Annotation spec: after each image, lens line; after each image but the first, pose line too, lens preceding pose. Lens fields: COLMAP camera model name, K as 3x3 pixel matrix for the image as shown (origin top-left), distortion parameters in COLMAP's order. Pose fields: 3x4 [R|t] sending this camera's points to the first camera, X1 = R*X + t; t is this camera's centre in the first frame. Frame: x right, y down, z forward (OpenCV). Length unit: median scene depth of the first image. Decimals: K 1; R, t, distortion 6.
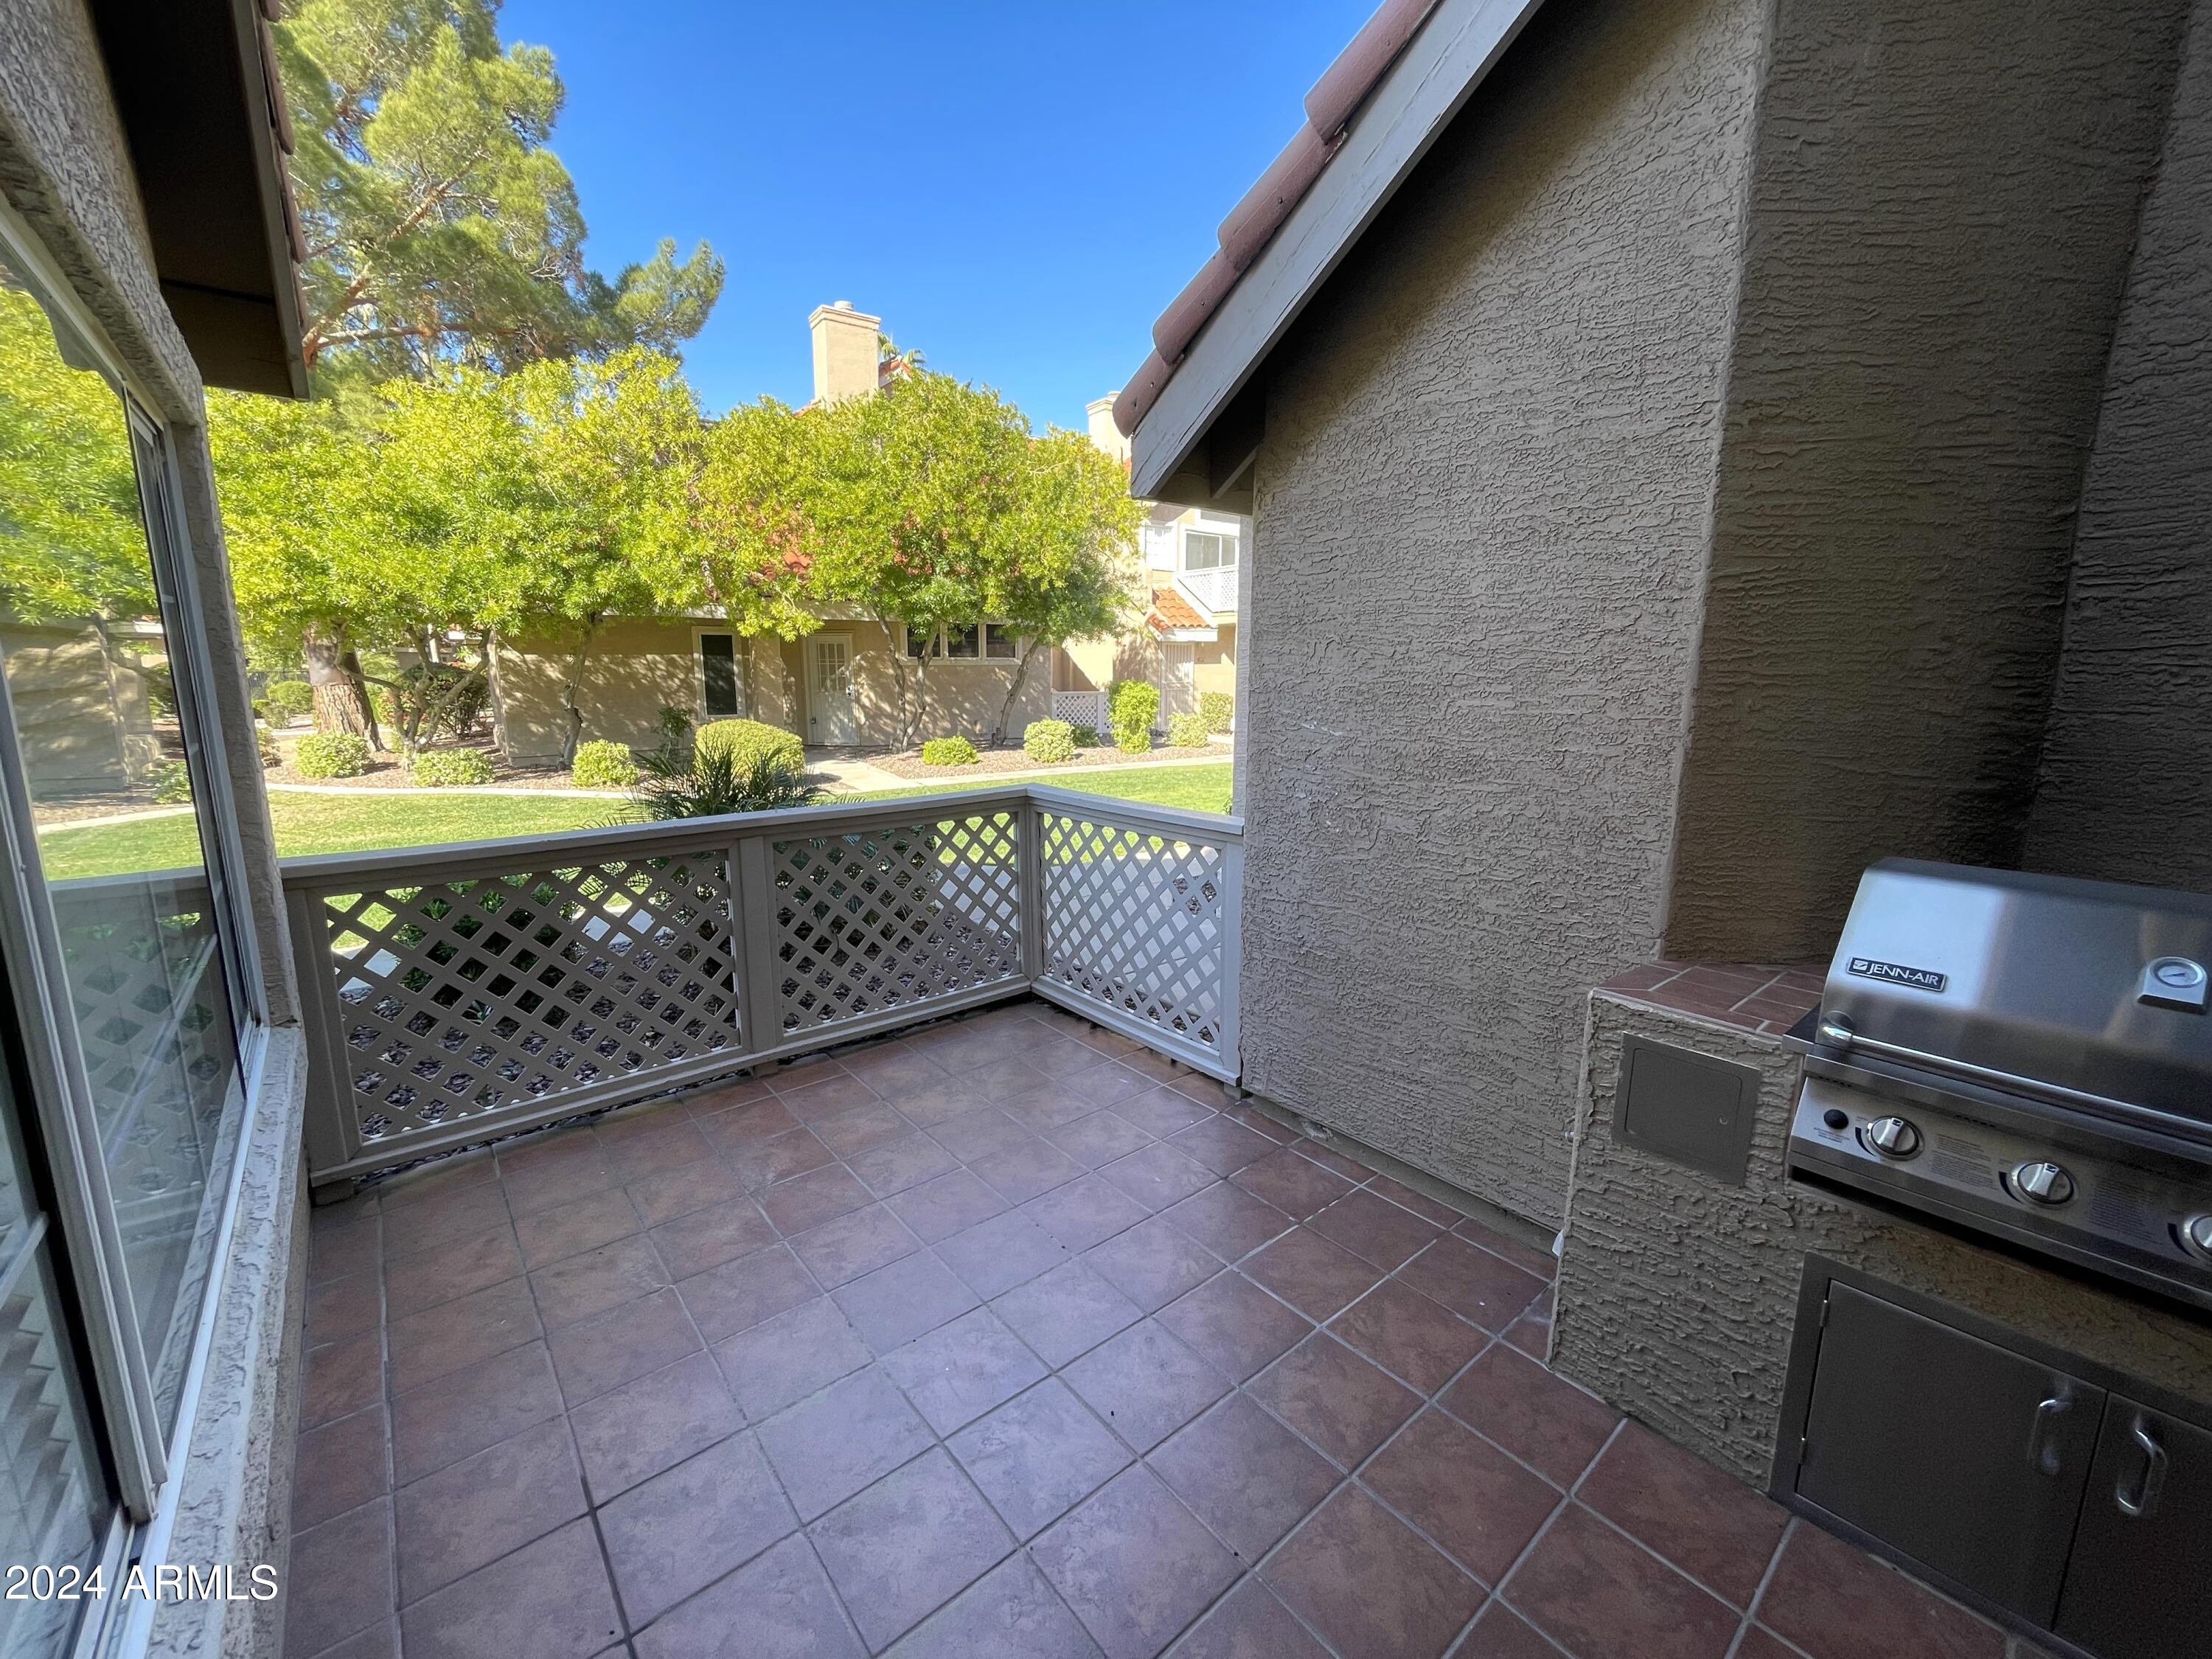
lens RADIAL K [[893.6, 0, 1101.7], [0, 893.6, 829.9], [0, 0, 1]] dist [-0.000699, -0.000017]
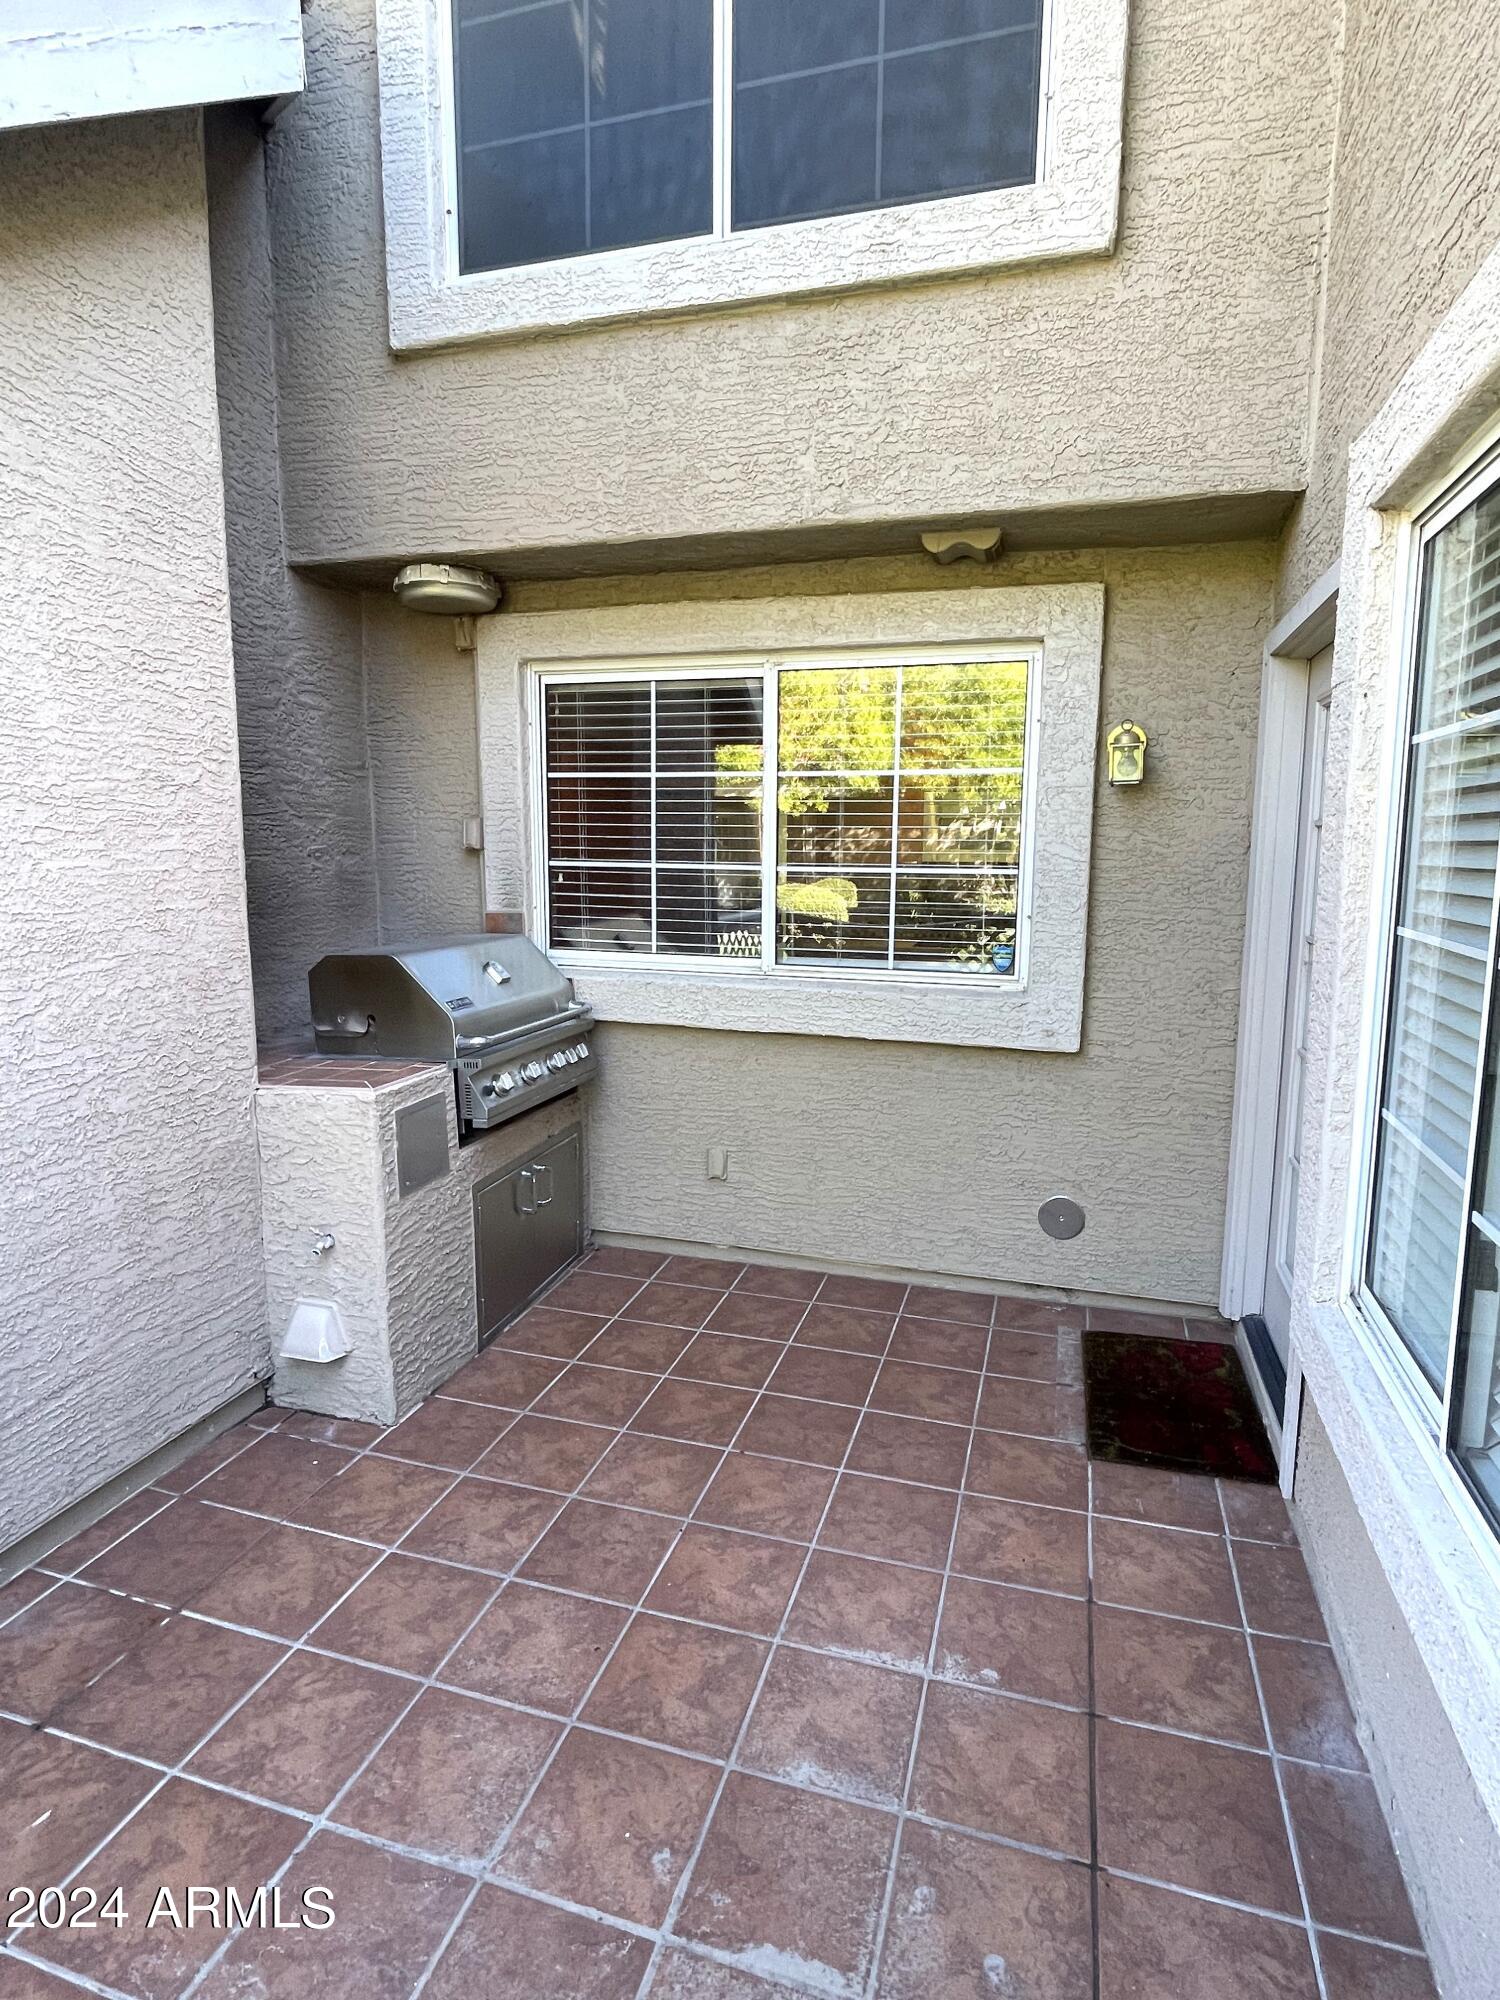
lens RADIAL K [[1076.8, 0, 745.5], [0, 1076.8, 992.0], [0, 0, 1]] dist [0.001889, 0.000204]
pose [[-0.550799, -0.122458, 0.825606, -0.764753], [0.140977, 0.961315, 0.236639, -0.187210], [-0.822646, 0.246732, -0.512227, 1.099293]]
